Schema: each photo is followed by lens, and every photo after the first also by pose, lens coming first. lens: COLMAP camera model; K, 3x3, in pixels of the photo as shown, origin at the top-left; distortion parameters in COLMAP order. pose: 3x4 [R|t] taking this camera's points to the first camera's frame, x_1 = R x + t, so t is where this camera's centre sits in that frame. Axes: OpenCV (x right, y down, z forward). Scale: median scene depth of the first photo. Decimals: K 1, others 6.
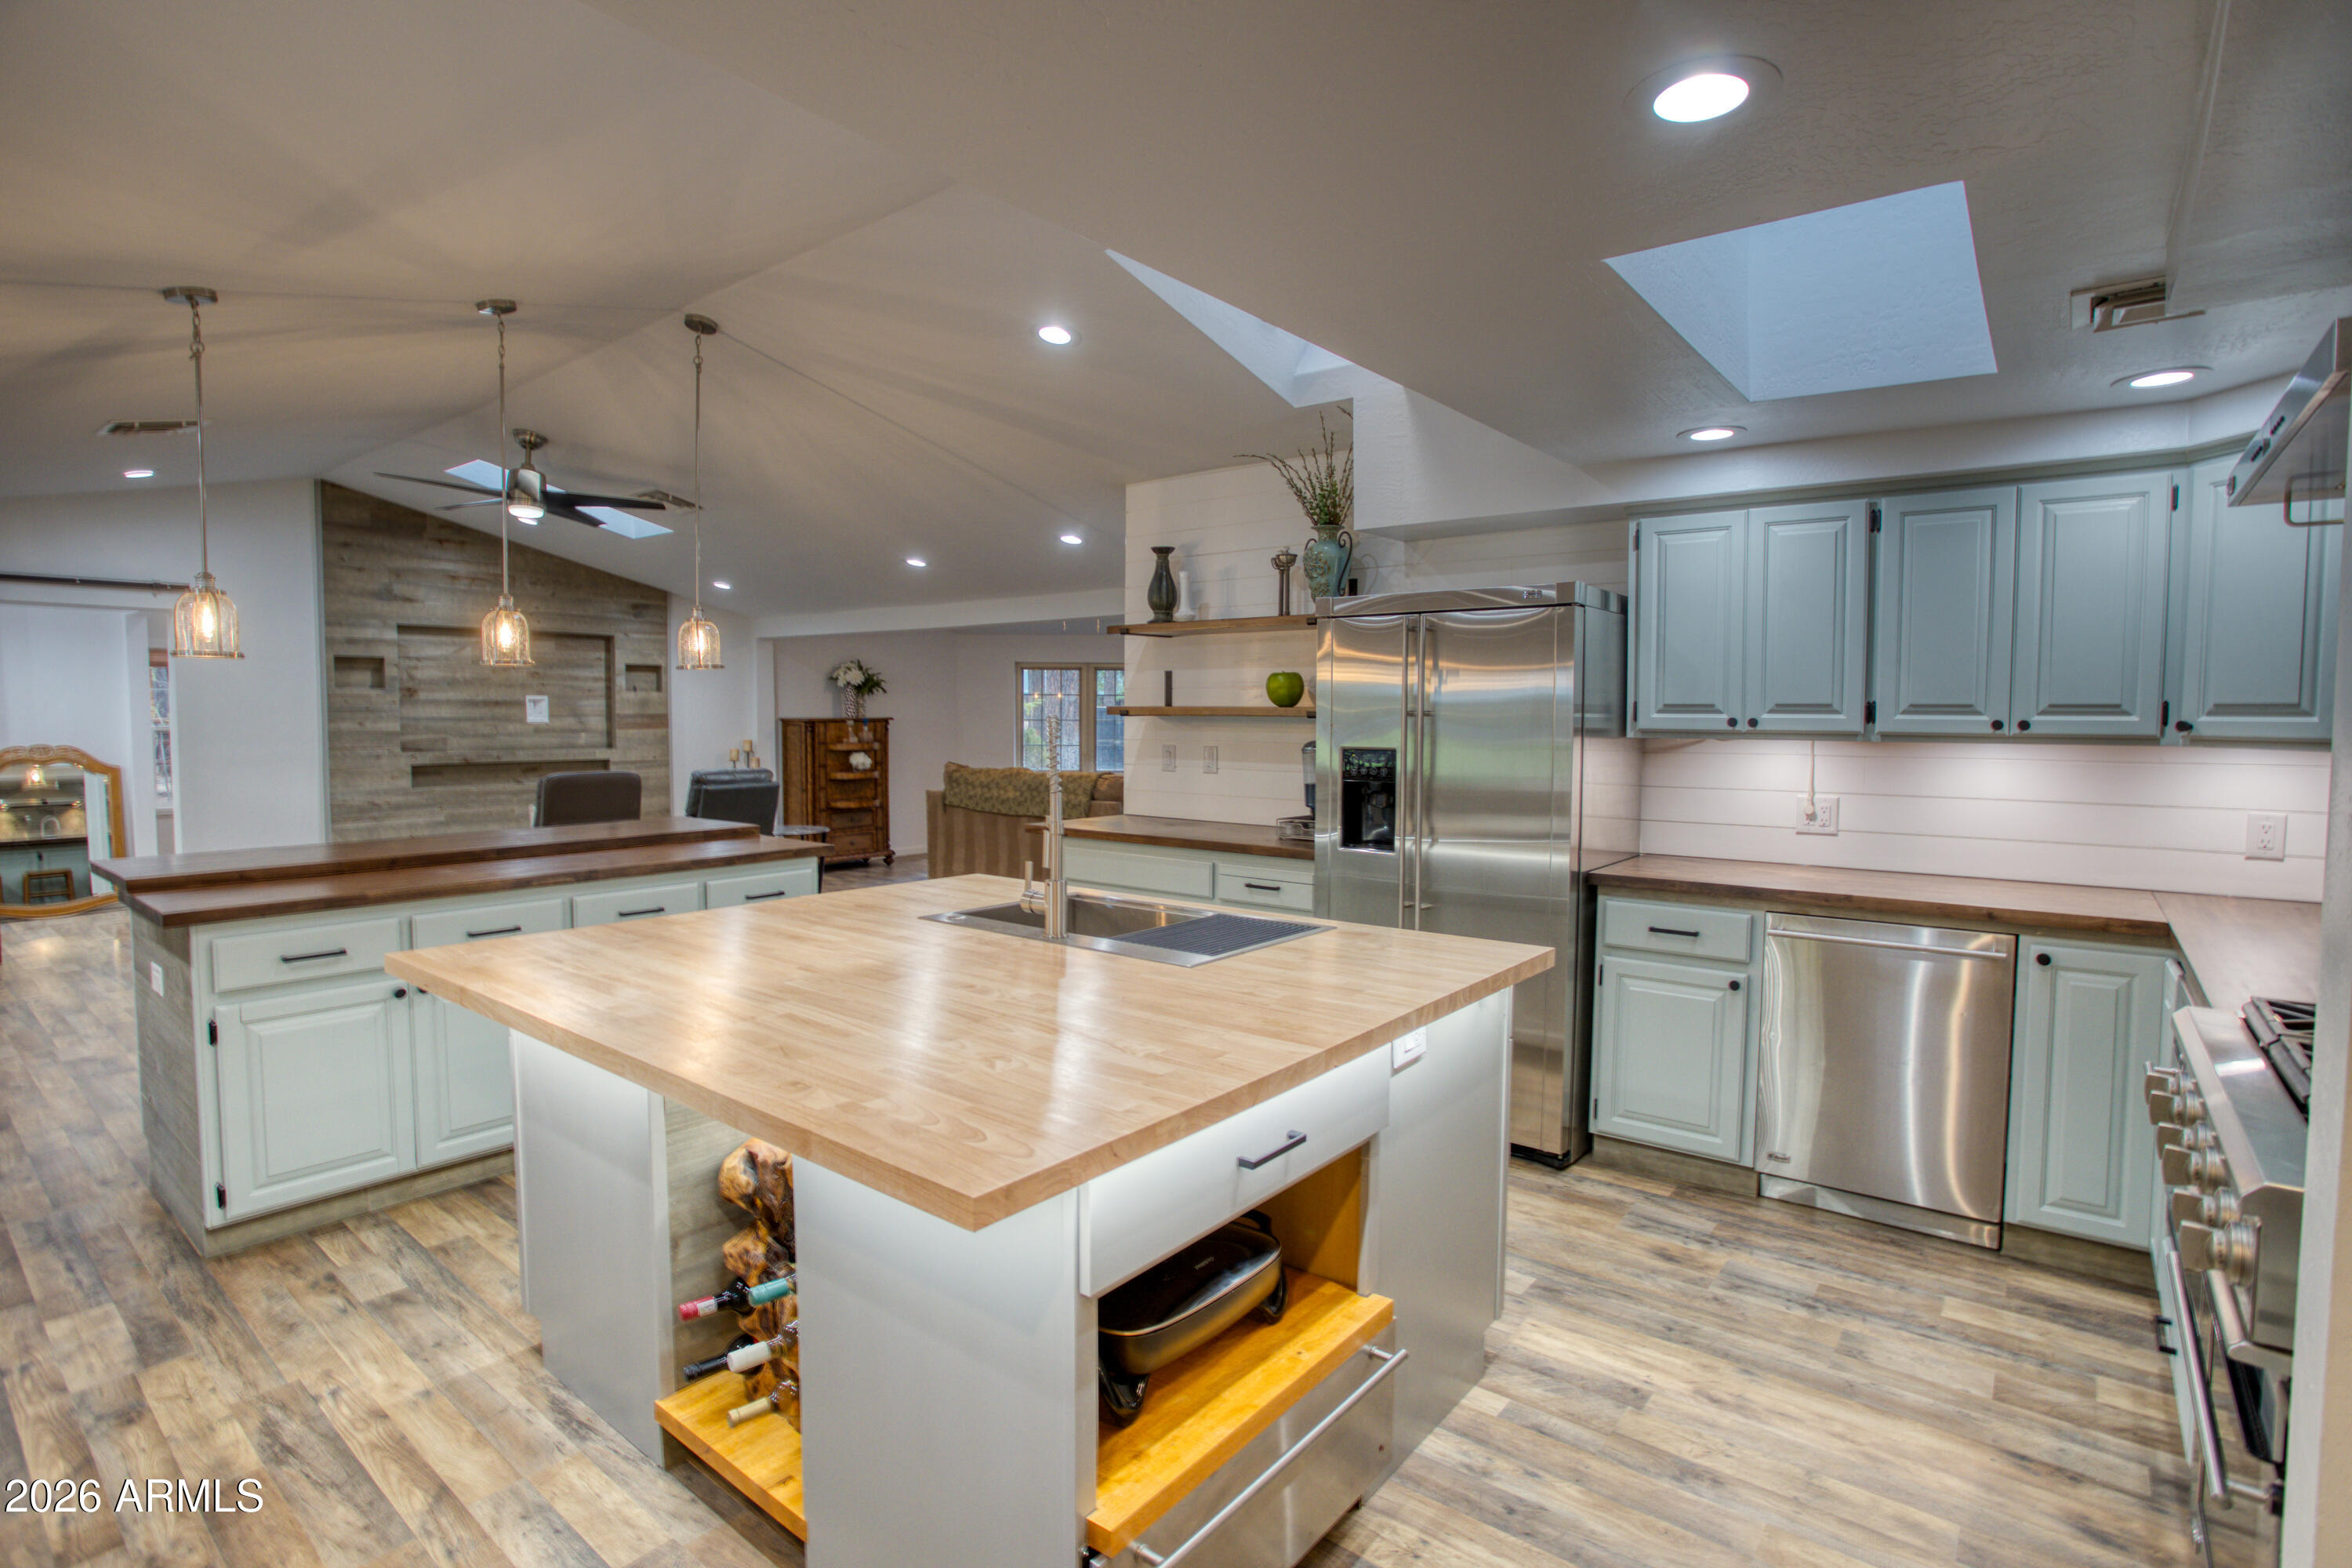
lens RADIAL K [[1159.5, 0, 1218.0], [0, 1159.5, 780.8], [0, 0, 1]] dist [-0.051904, 0.014223]
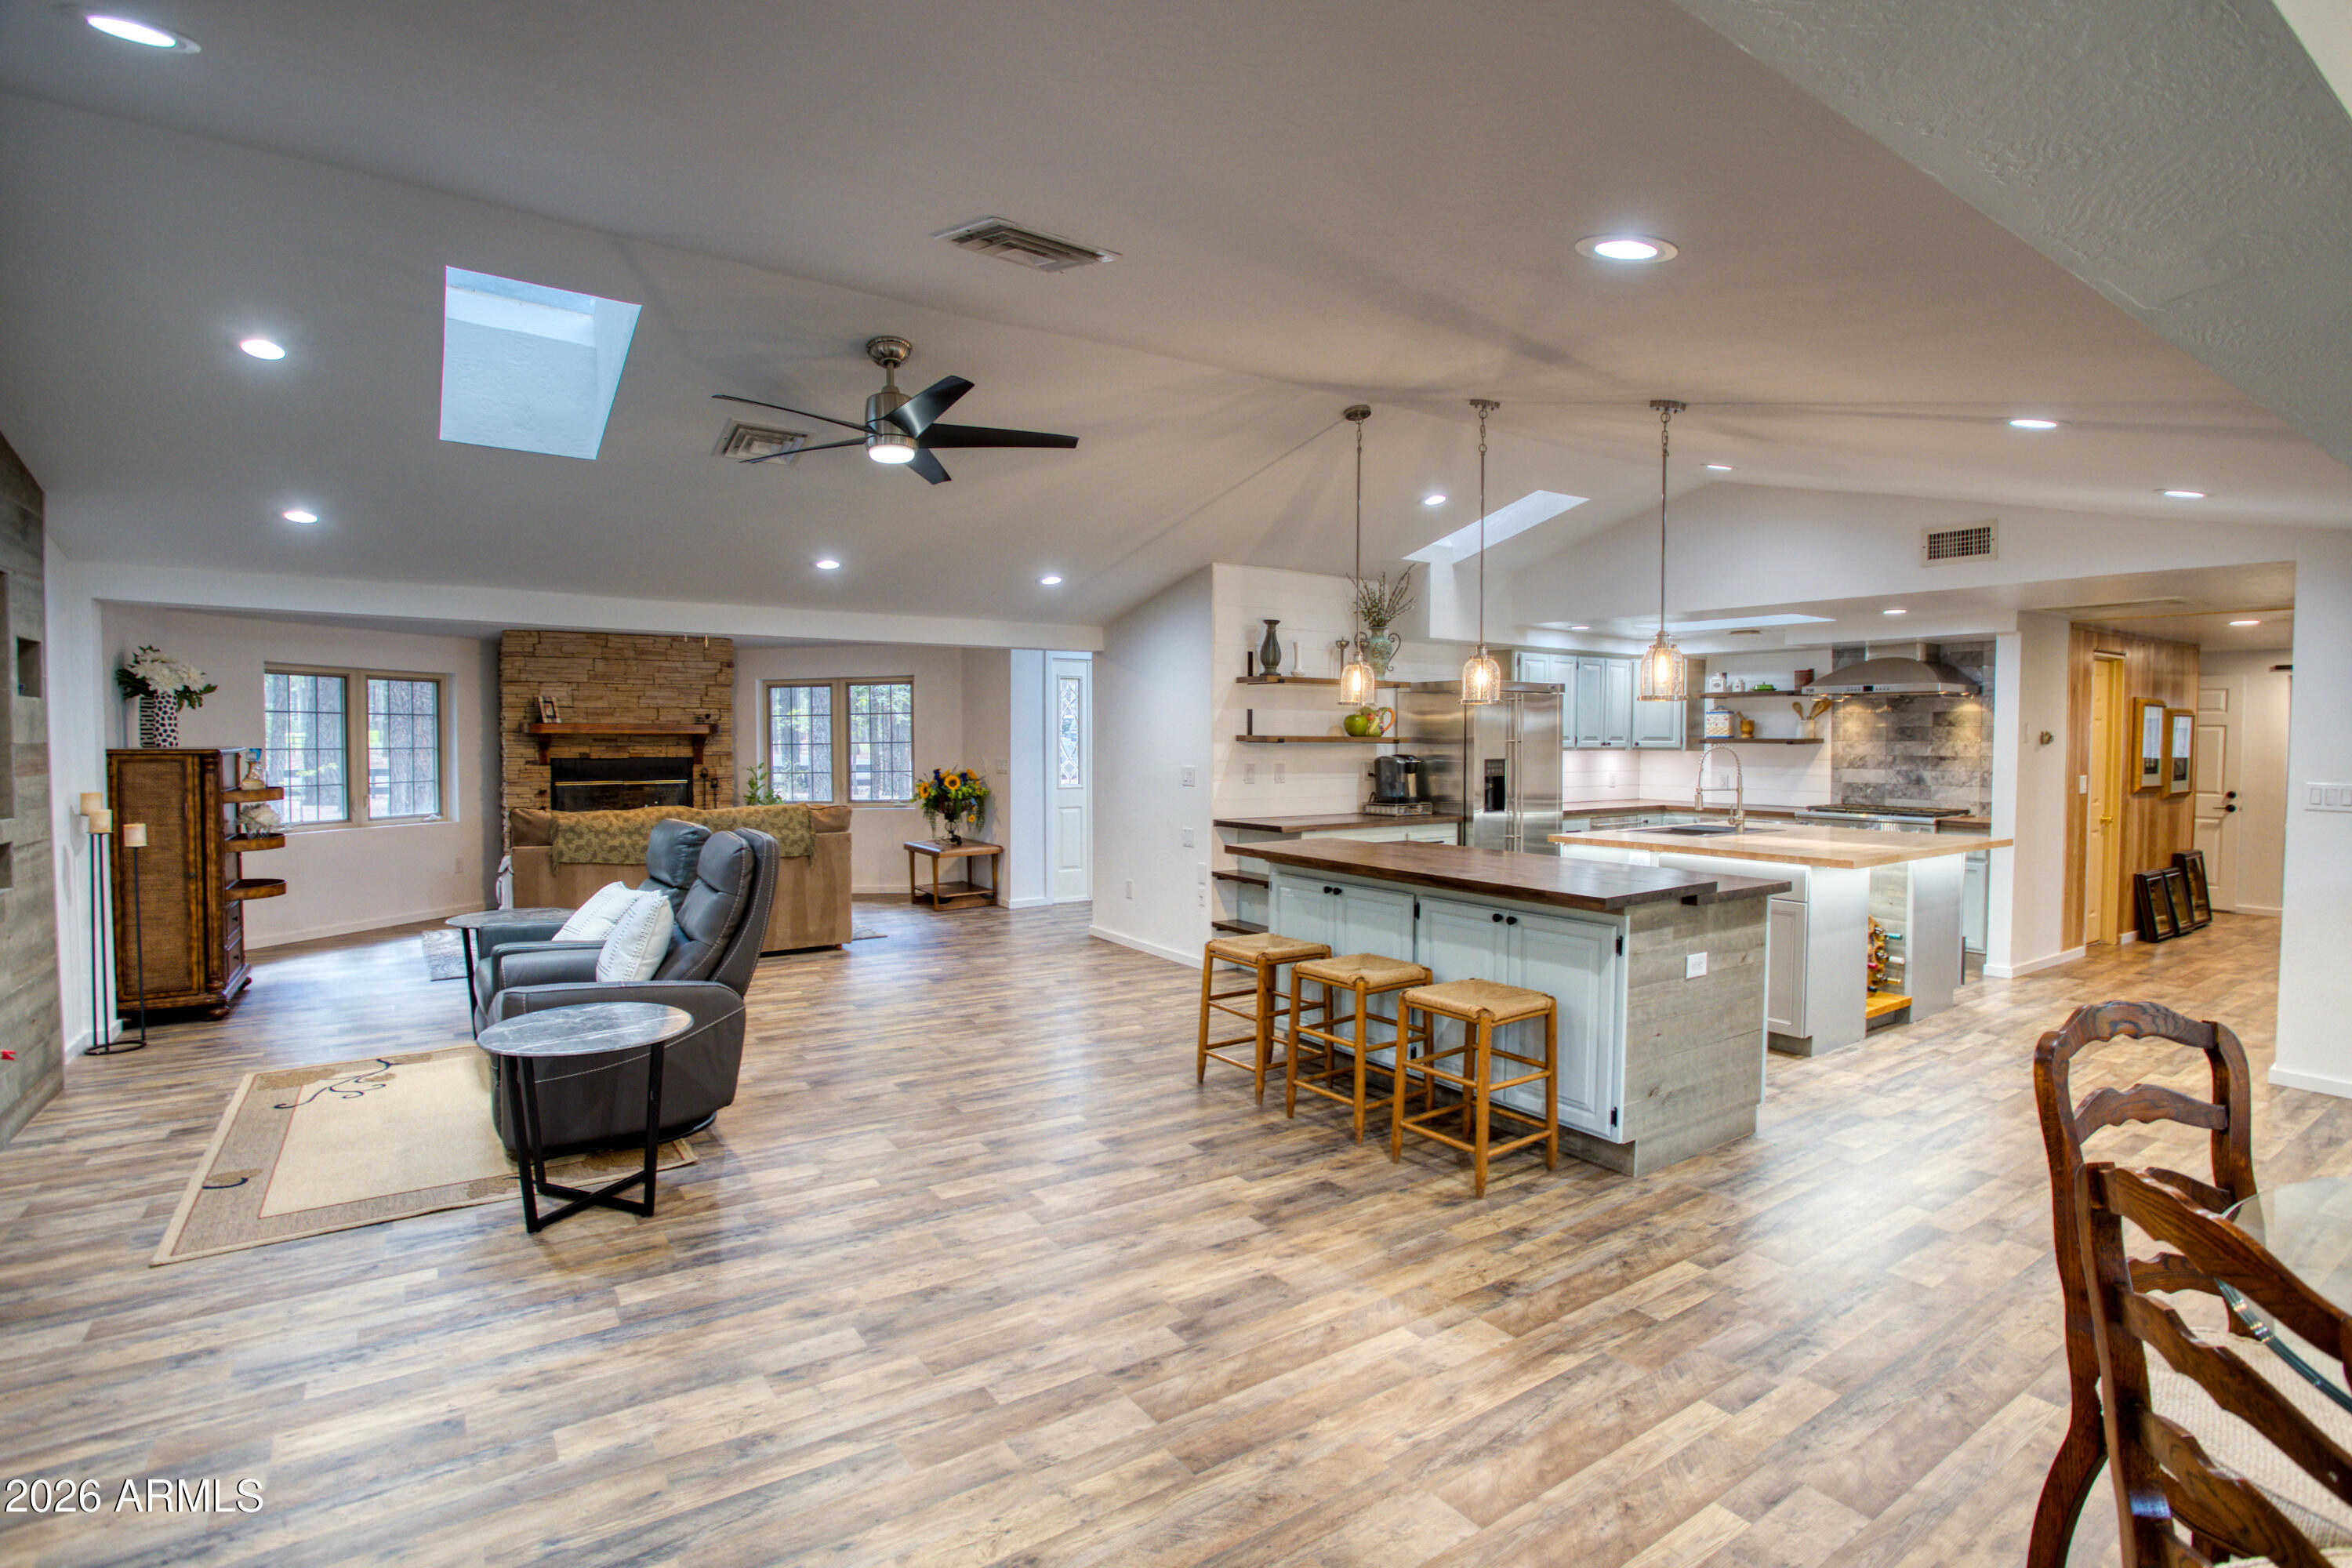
lens RADIAL K [[1159.5, 0, 1173.9], [0, 1159.5, 781.0], [0, 0, 1]] dist [-0.051904, 0.014223]
pose [[0.305795, -0.038098, 0.951335, -0.802716], [0.053872, 0.998291, 0.022662, -0.027298], [-0.950572, 0.044320, 0.307325, 0.395739]]
